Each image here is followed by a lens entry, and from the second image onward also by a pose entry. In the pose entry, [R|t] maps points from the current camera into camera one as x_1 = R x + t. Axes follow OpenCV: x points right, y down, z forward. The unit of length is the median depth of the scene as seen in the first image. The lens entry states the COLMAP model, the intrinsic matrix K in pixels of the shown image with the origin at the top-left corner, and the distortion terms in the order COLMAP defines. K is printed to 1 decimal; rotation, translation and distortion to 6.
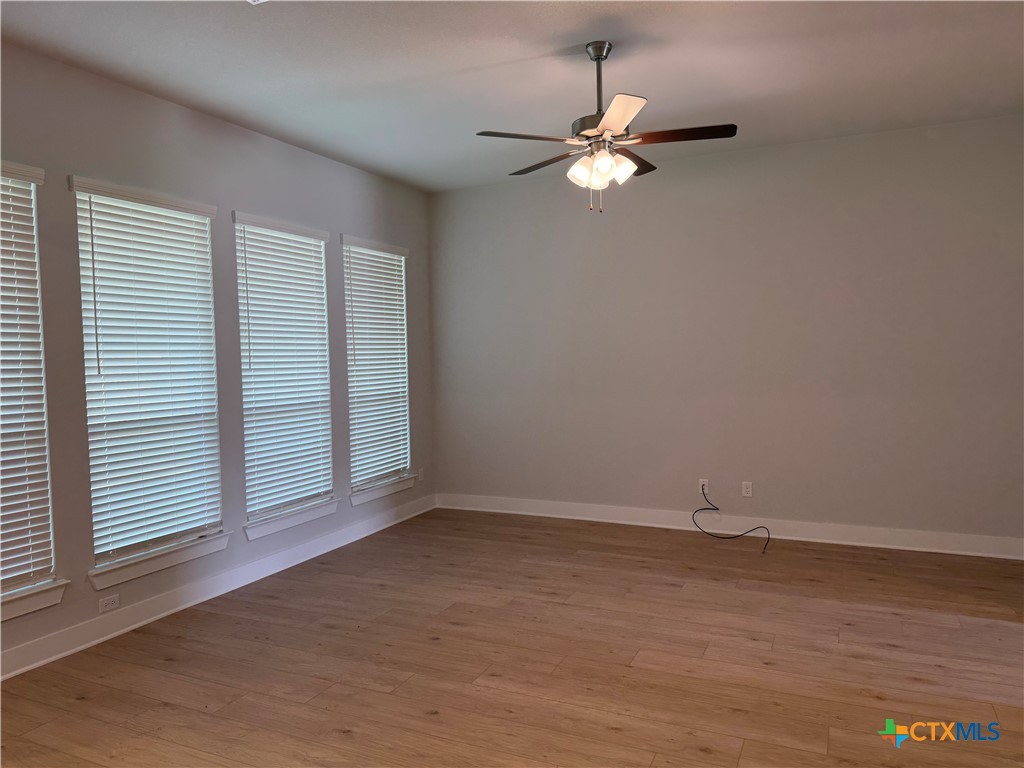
lens RADIAL K [[723.7, 0, 512.0], [0, 723.7, 384.0], [0, 0, 1]] dist [0.067538, -0.086021]
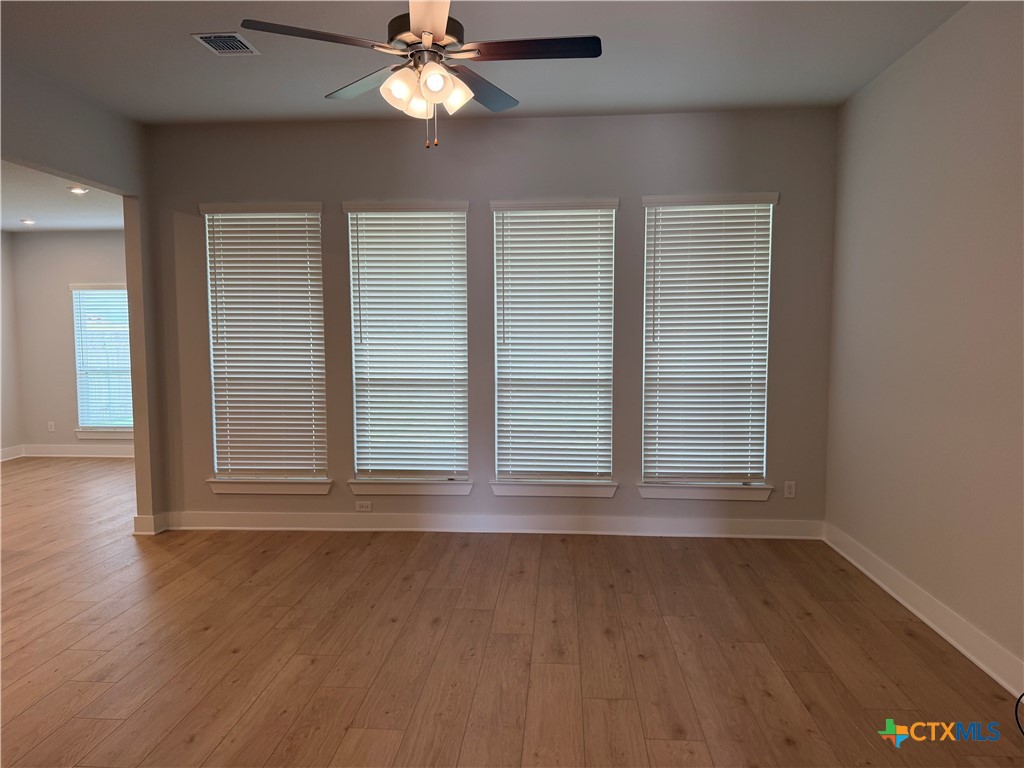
lens RADIAL K [[739.4, 0, 512.0], [0, 739.4, 384.0], [0, 0, 1]] dist [0.111948, -0.205753]
pose [[0.356024, 0.102773, -0.928808, 0.735697], [-0.046032, 0.994656, 0.092415, -0.067714], [0.933343, 0.009853, 0.358852, 0.647032]]
